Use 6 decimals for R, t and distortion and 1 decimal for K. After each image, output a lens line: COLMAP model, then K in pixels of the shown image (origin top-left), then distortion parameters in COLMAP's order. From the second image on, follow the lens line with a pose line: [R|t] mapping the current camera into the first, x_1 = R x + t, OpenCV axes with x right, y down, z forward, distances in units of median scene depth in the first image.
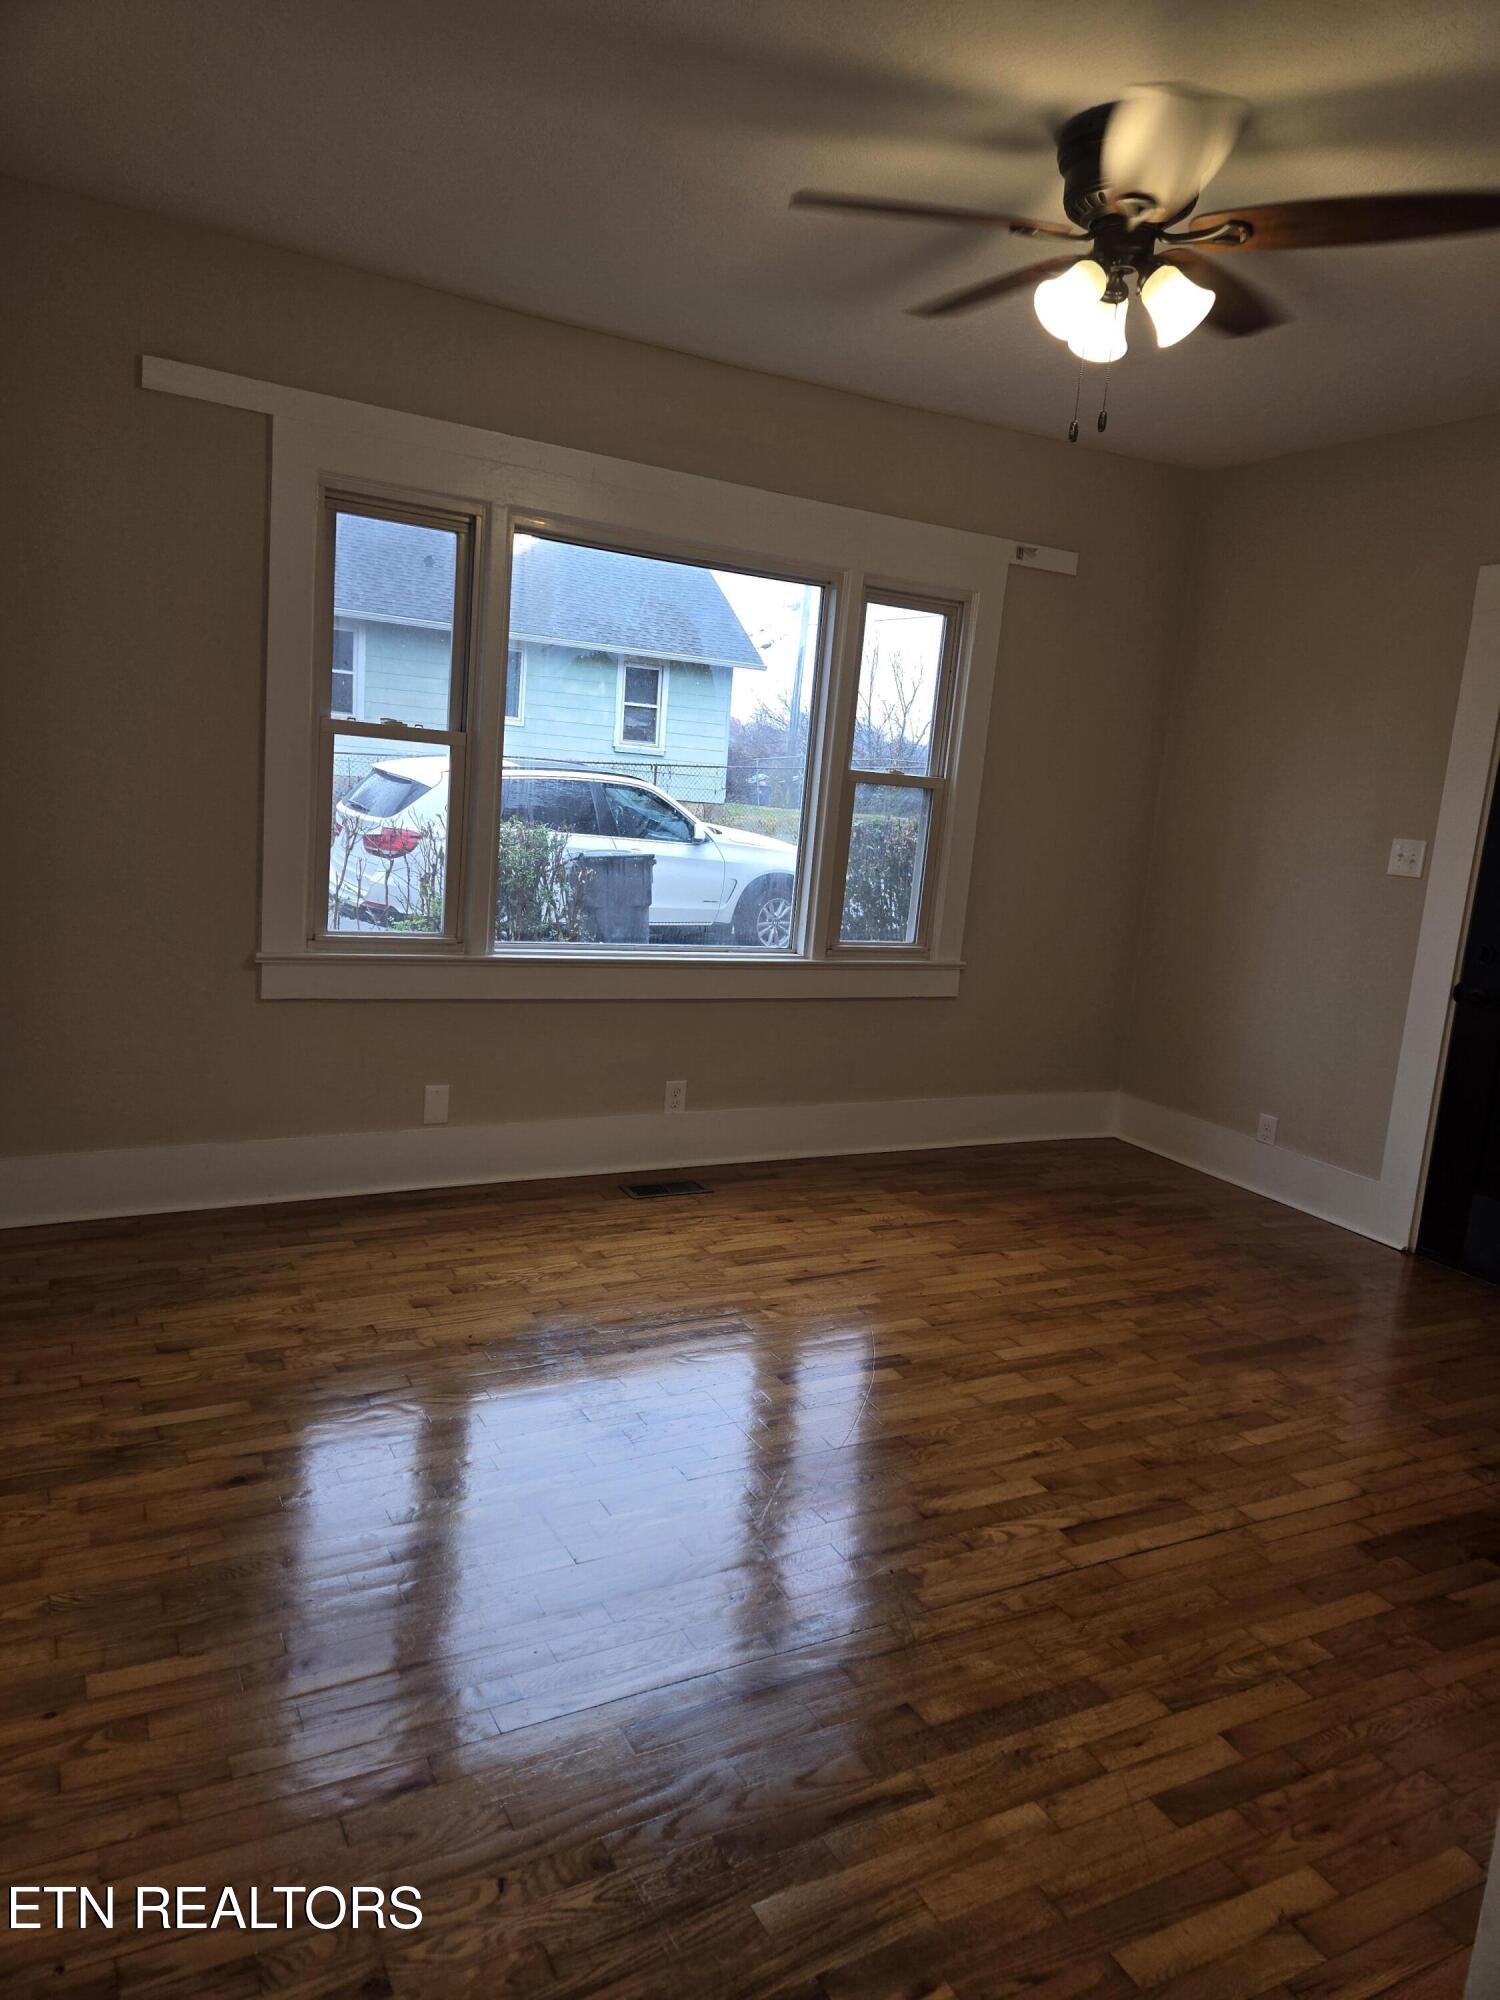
lens RADIAL K [[1341.0, 0, 734.1], [0, 1341.0, 1012.7], [0, 0, 1]] dist [0.064122, -0.039309]
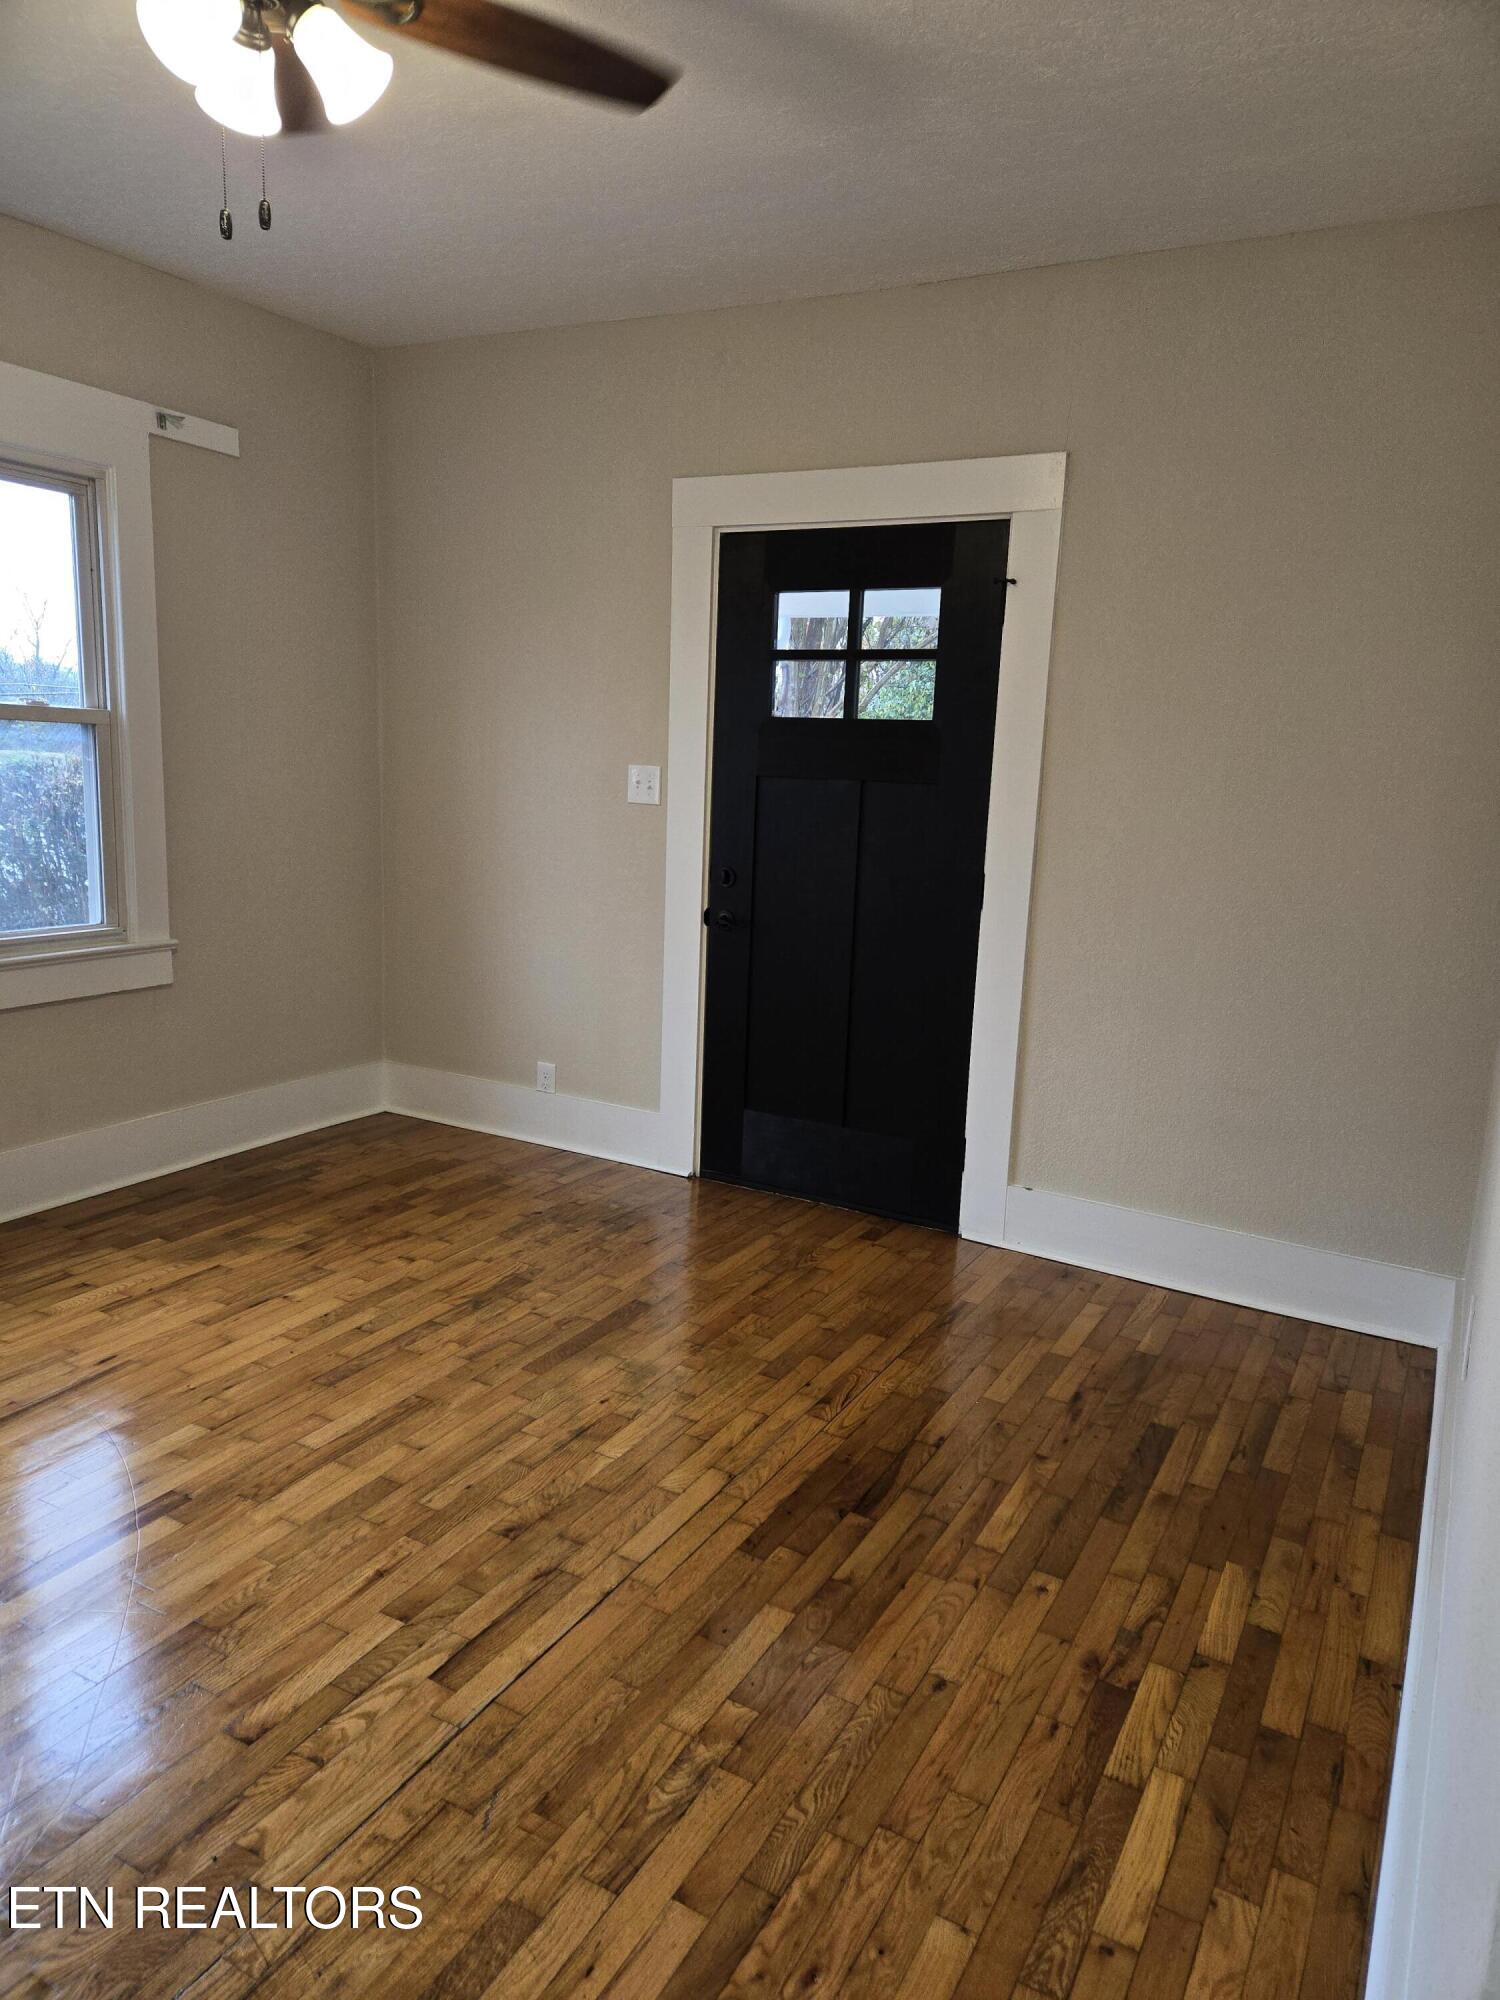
lens RADIAL K [[1341.0, 0, 758.5], [0, 1341.0, 1006.2], [0, 0, 1]] dist [0.064122, -0.039309]
pose [[0.828772, -0.150253, 0.539037, 0.022532], [0.122936, 0.988632, 0.086559, -0.034456], [-0.545916, -0.005471, 0.837822, 0.170638]]
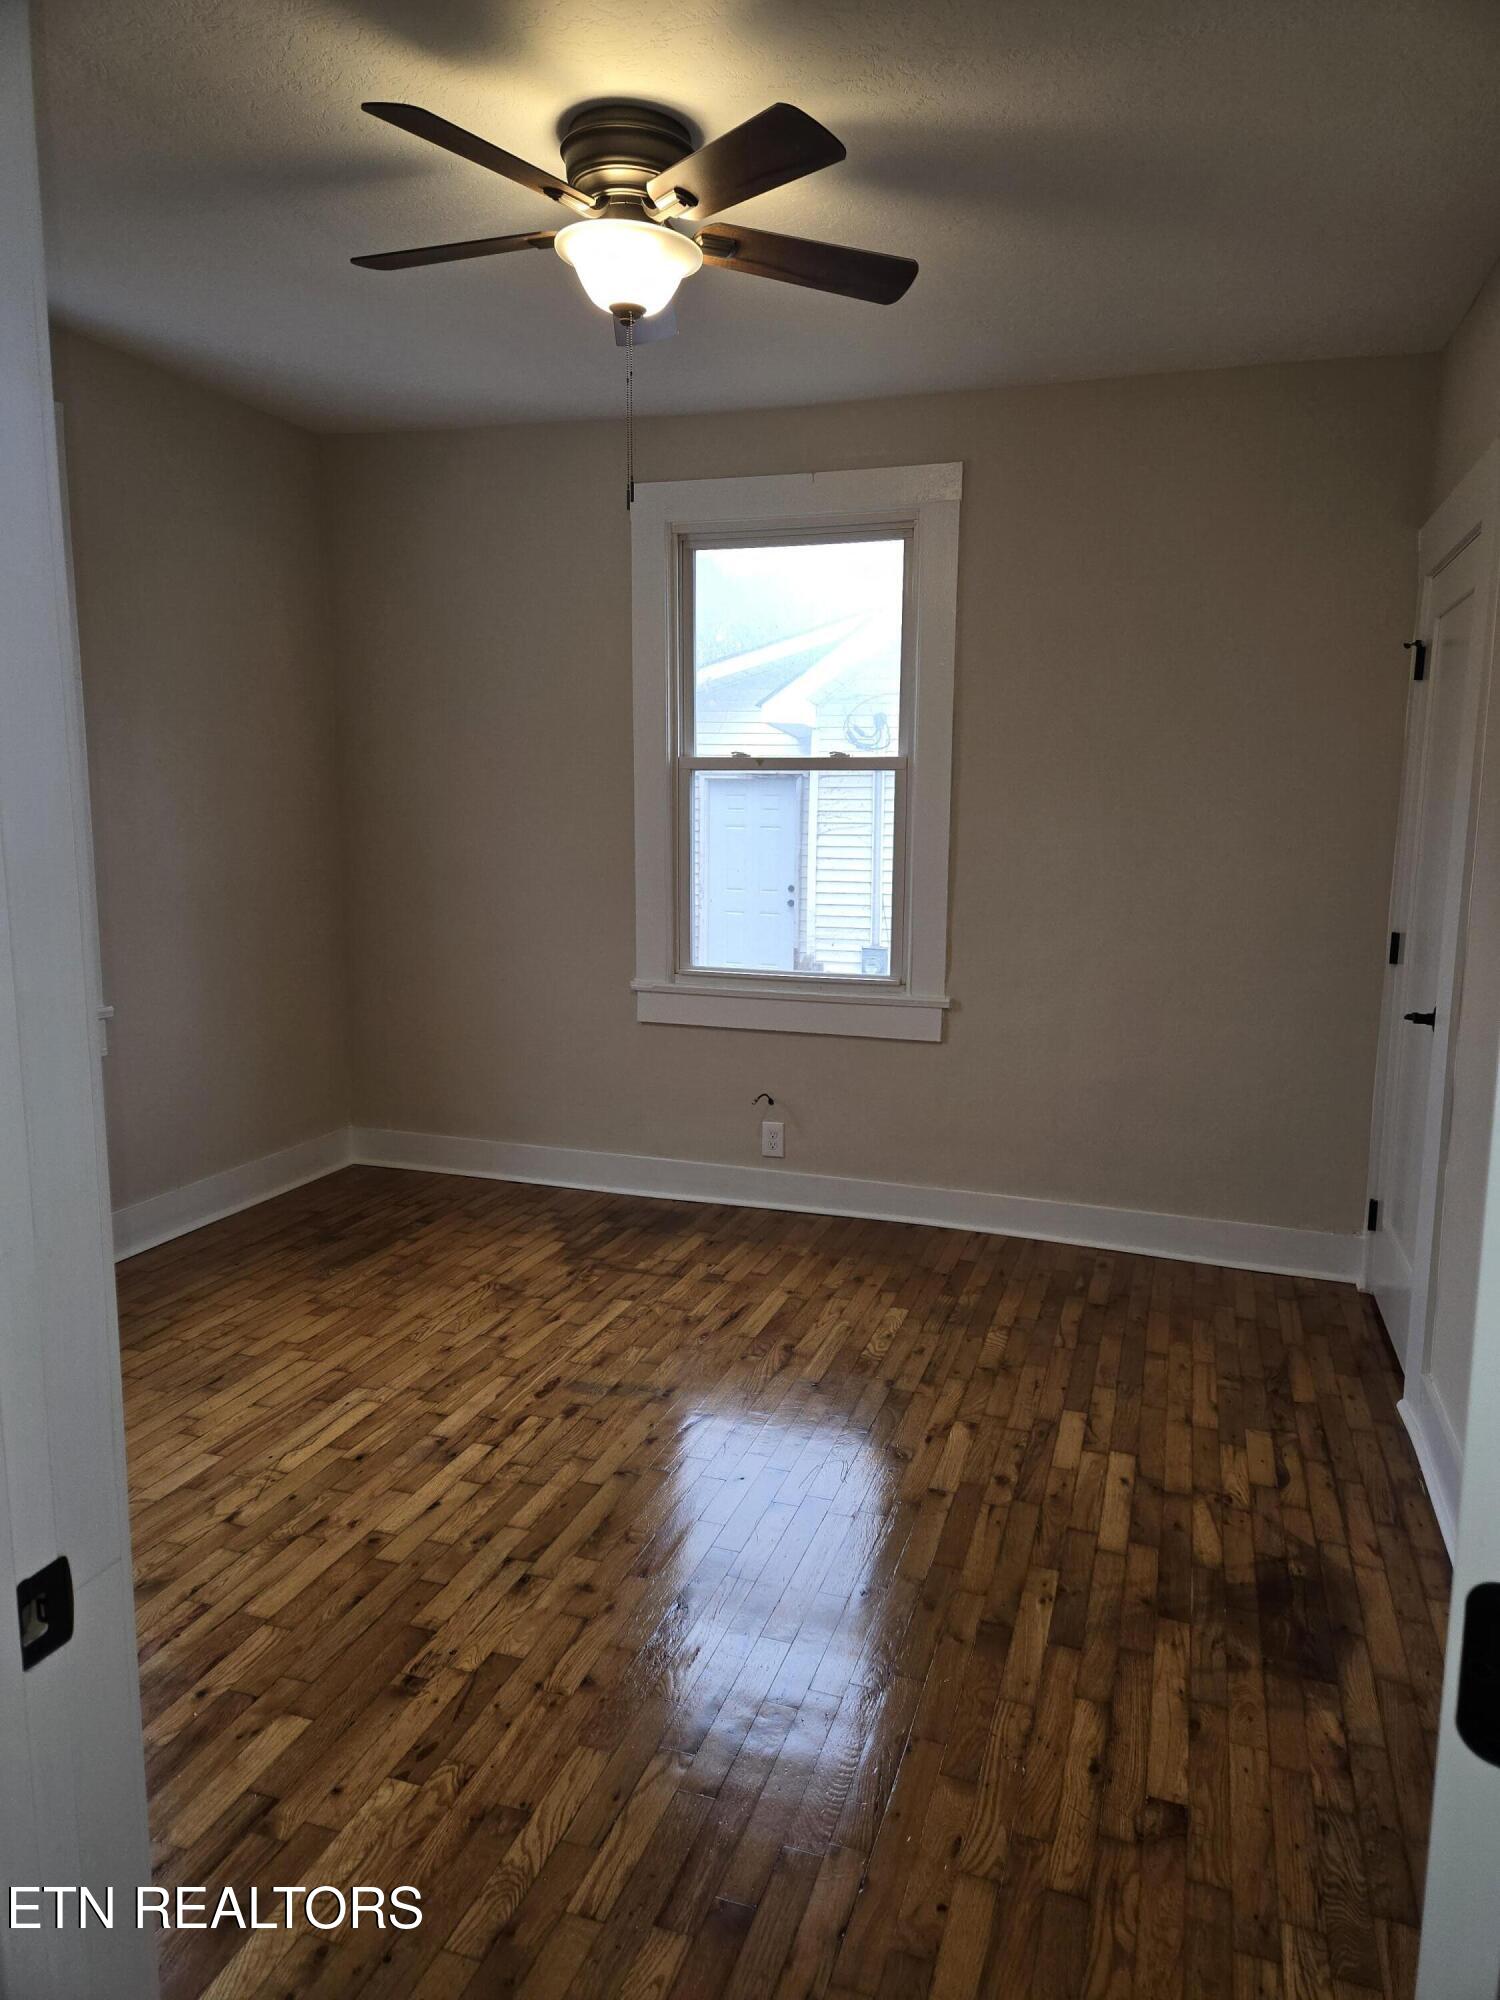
lens RADIAL K [[1341.0, 0, 750.5], [0, 1341.0, 999.2], [0, 0, 1]] dist [0.064122, -0.039309]
pose [[0.695272, 0.033163, -0.717982, 0.835918], [-0.072881, 0.997039, -0.024524, -0.016265], [0.715042, 0.069378, 0.695630, 0.553450]]
